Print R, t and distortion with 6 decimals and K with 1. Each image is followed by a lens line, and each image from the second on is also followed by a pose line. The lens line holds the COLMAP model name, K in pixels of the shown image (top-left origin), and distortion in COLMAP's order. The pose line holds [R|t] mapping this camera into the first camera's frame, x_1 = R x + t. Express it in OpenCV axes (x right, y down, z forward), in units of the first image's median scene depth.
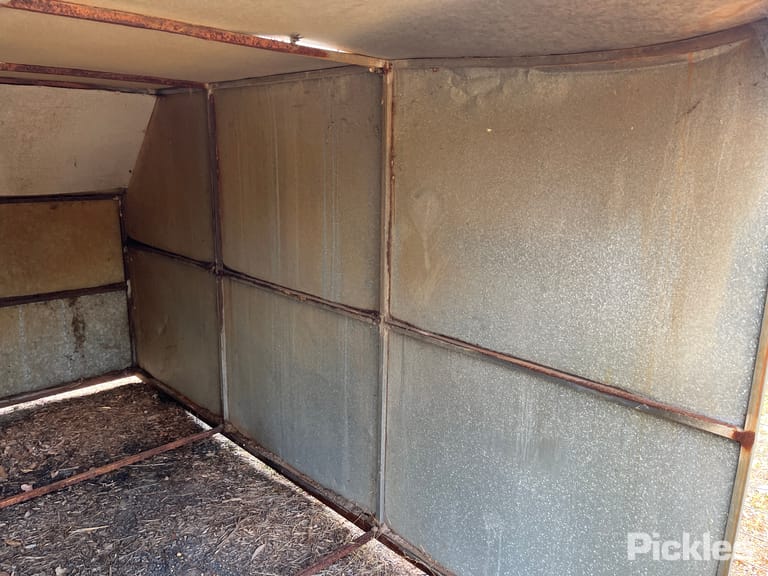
lens RADIAL K [[581.2, 0, 389.7], [0, 581.2, 290.6], [0, 0, 1]] dist [0.061666, -0.096482]
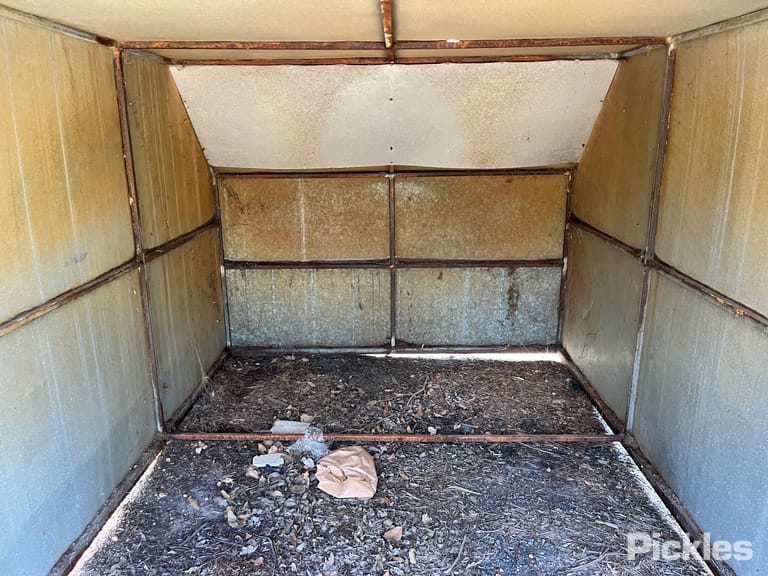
lens RADIAL K [[581.9, 0, 377.6], [0, 581.9, 291.7], [0, 0, 1]] dist [0.054735, -0.079784]
pose [[0.688268, 0.166730, -0.706037, 0.045896], [-0.137044, 0.985590, 0.099150, -0.018823], [0.712395, 0.028516, 0.701199, 0.111159]]
